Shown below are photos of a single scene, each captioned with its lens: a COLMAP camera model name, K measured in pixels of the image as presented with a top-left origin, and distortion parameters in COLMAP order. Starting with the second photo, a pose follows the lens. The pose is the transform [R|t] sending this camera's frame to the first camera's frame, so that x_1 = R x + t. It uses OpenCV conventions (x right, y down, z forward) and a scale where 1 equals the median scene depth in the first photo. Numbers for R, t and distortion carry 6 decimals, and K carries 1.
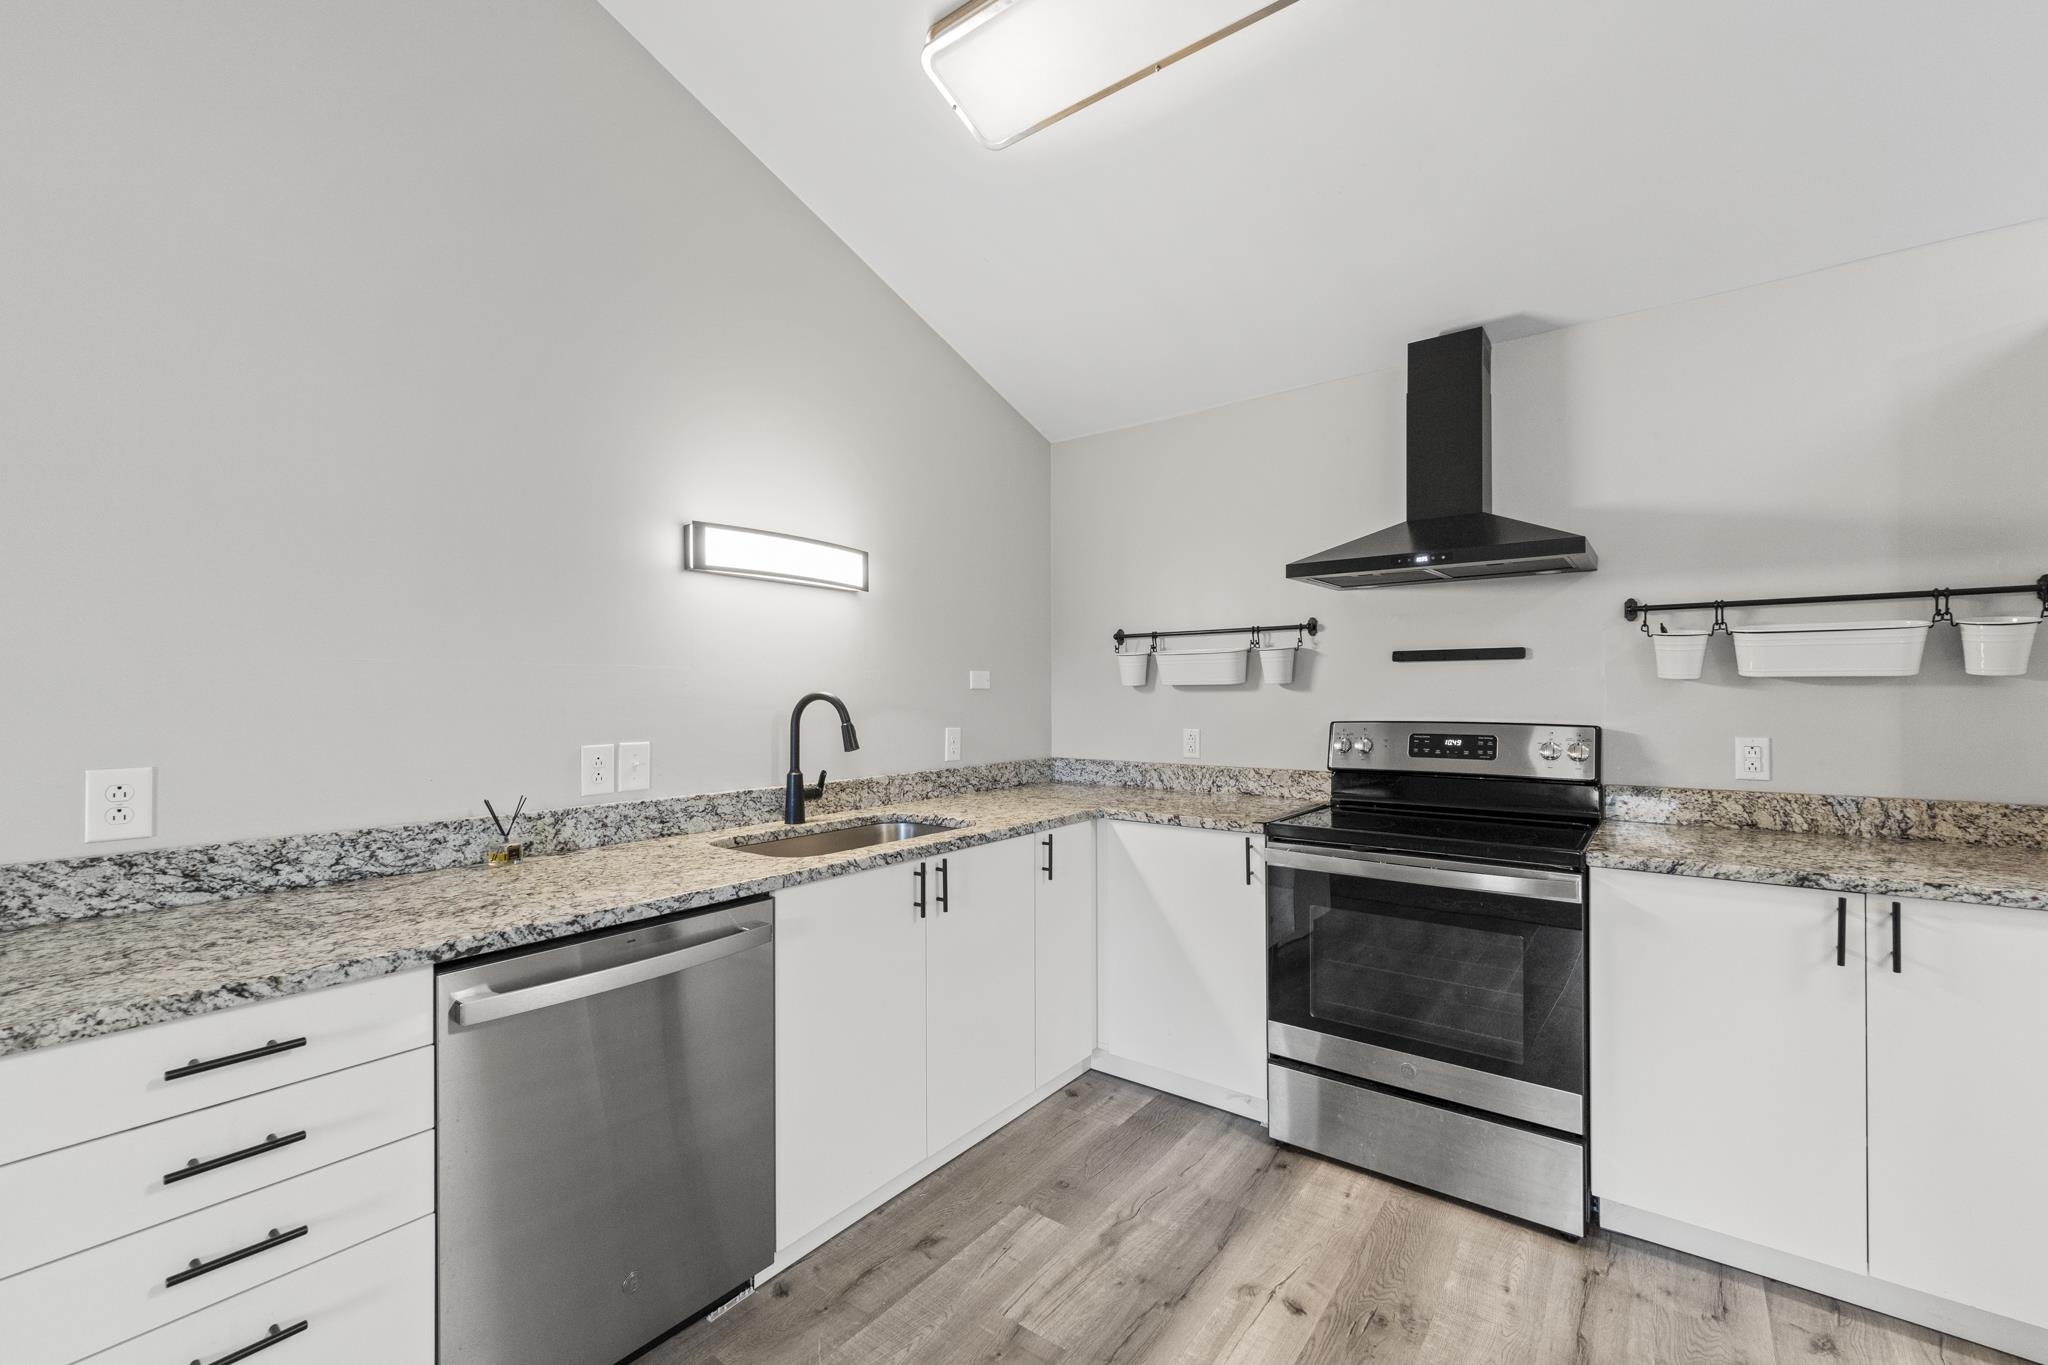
lens RADIAL K [[850.3, 0, 1024.0], [0, 850.3, 682.5], [0, 0, 1]] dist [0.000029, -0.000968]
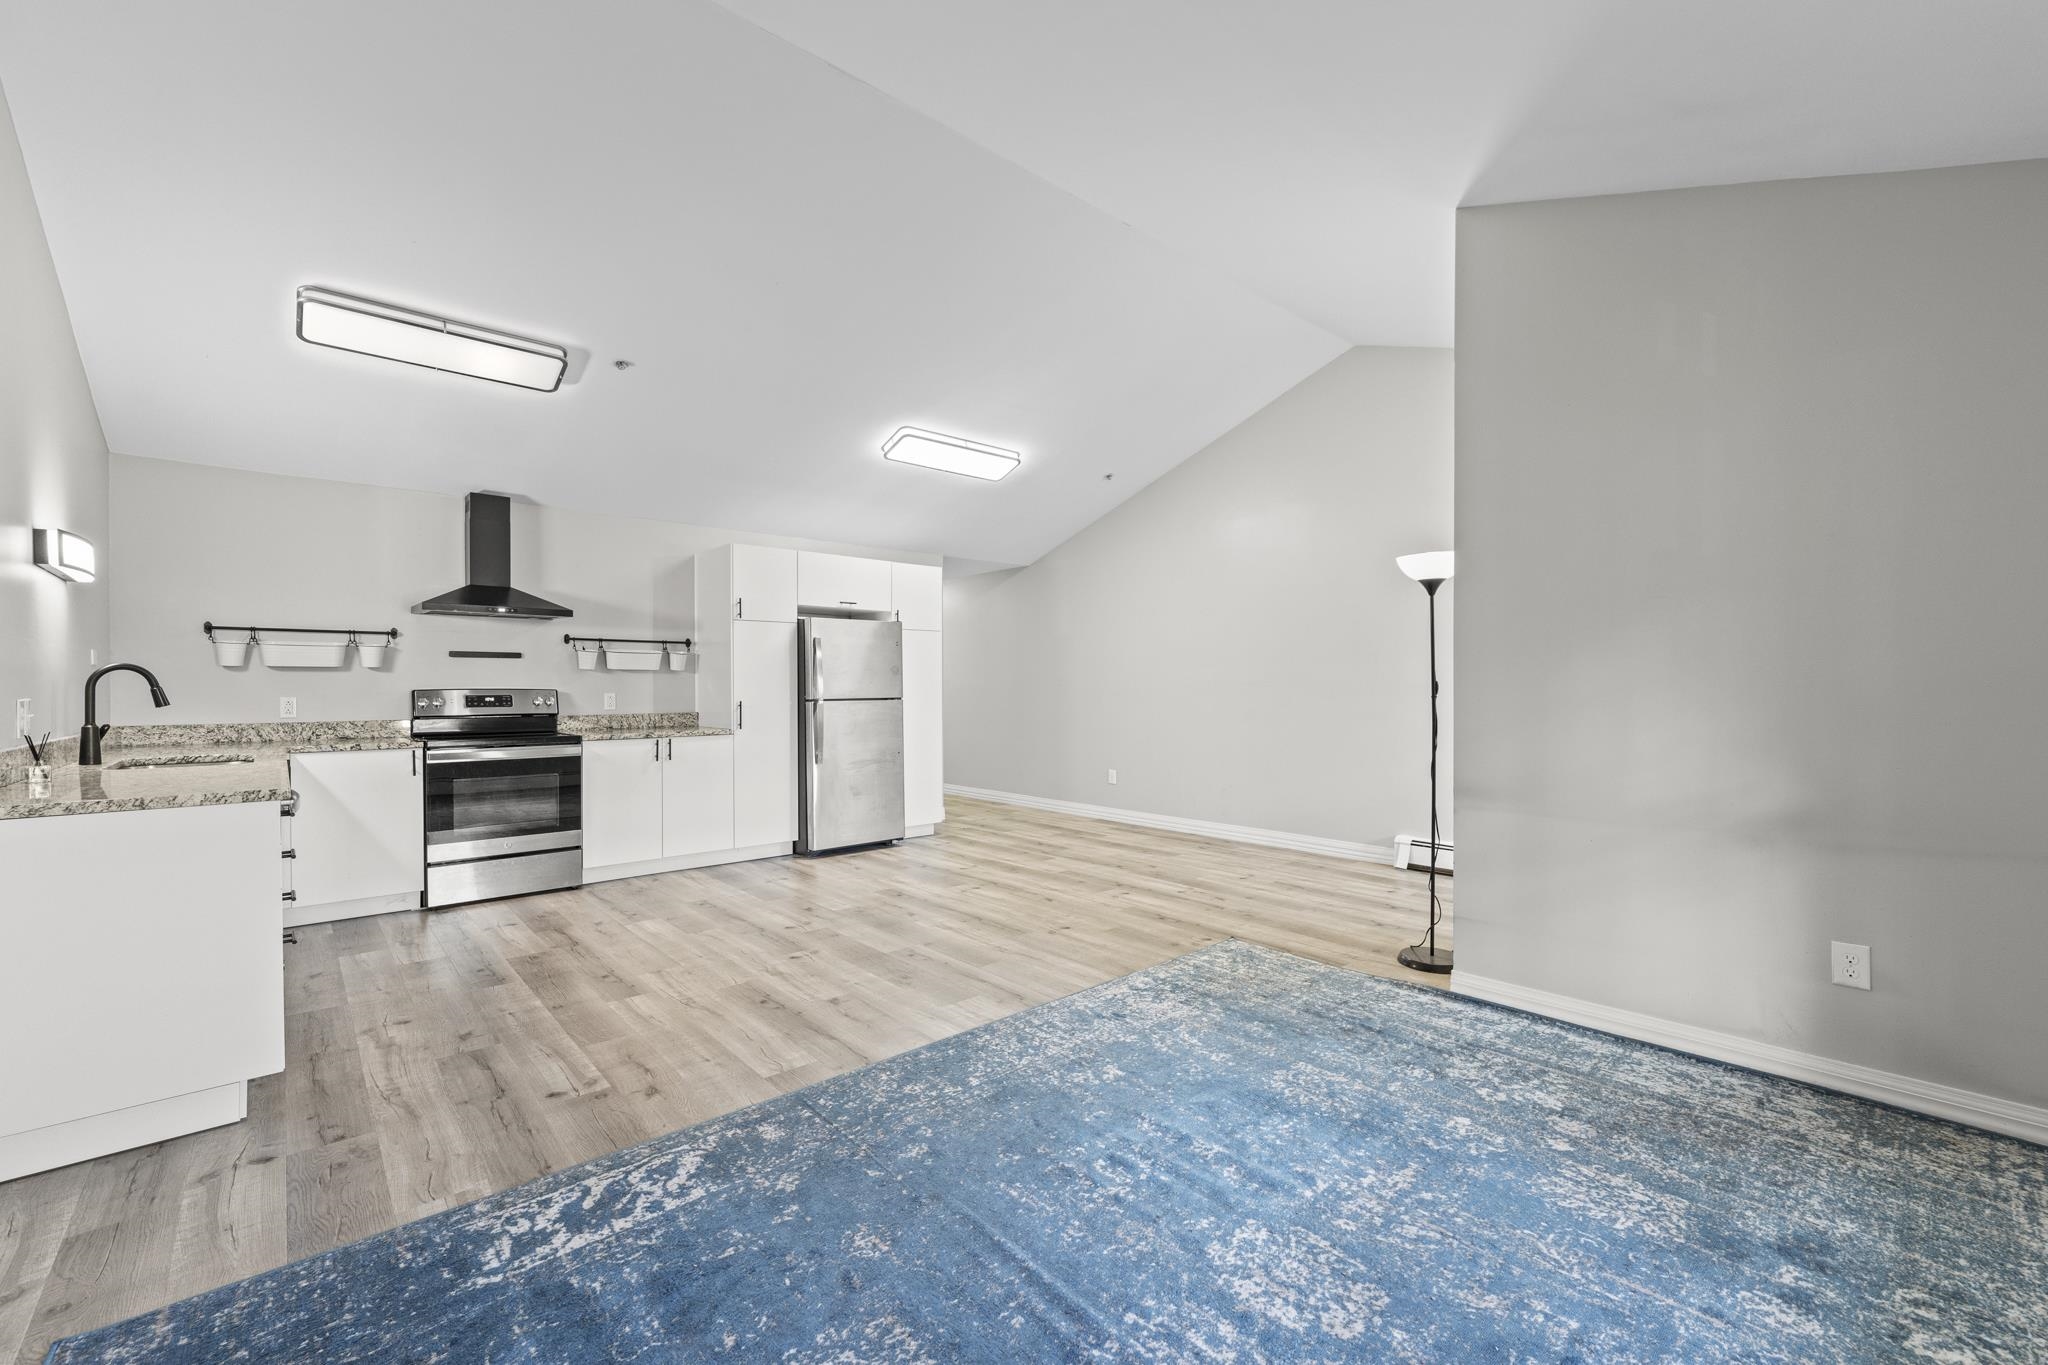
lens RADIAL K [[839.7, 0, 1029.5], [0, 839.7, 683.2], [0, 0, 1]] dist [0.001053, -0.001032]
pose [[0.186754, 0.008656, 0.982369, -1.378895], [-0.011086, 0.999916, -0.006703, 0.037780], [-0.982344, -0.009639, 0.186834, -0.700129]]
